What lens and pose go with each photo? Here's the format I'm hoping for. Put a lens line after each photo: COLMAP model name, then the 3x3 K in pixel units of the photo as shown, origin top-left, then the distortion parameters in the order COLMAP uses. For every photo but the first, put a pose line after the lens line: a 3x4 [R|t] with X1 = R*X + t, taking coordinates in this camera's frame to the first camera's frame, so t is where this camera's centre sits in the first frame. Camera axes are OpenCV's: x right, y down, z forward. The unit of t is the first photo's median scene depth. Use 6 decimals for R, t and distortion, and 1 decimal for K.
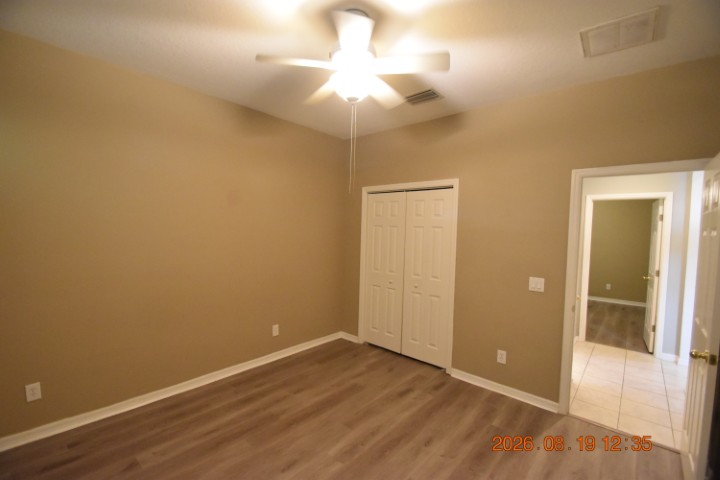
lens RADIAL K [[312.5, 0, 356.2], [0, 312.5, 242.8], [0, 0, 1]] dist [0.002401, -0.010766]
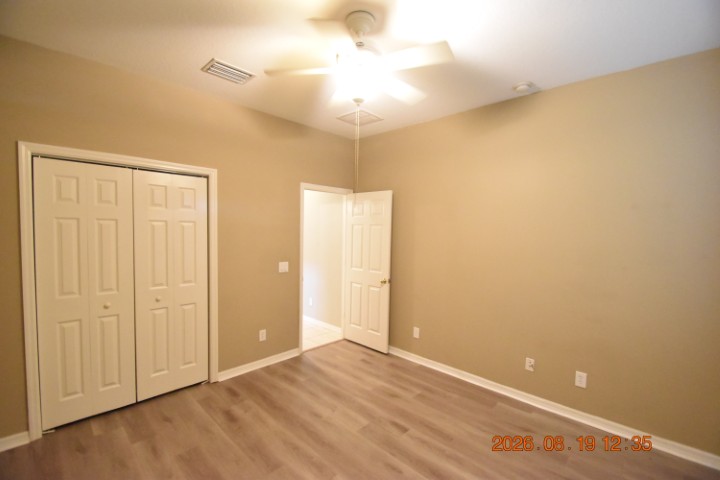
lens RADIAL K [[312.5, 0, 356.2], [0, 312.5, 242.8], [0, 0, 1]] dist [0.002401, -0.010766]
pose [[0.037256, -0.067676, 0.997012, -0.664222], [0.029018, 0.997357, 0.066615, -0.042040], [-0.998884, 0.026449, 0.039122, 0.621085]]
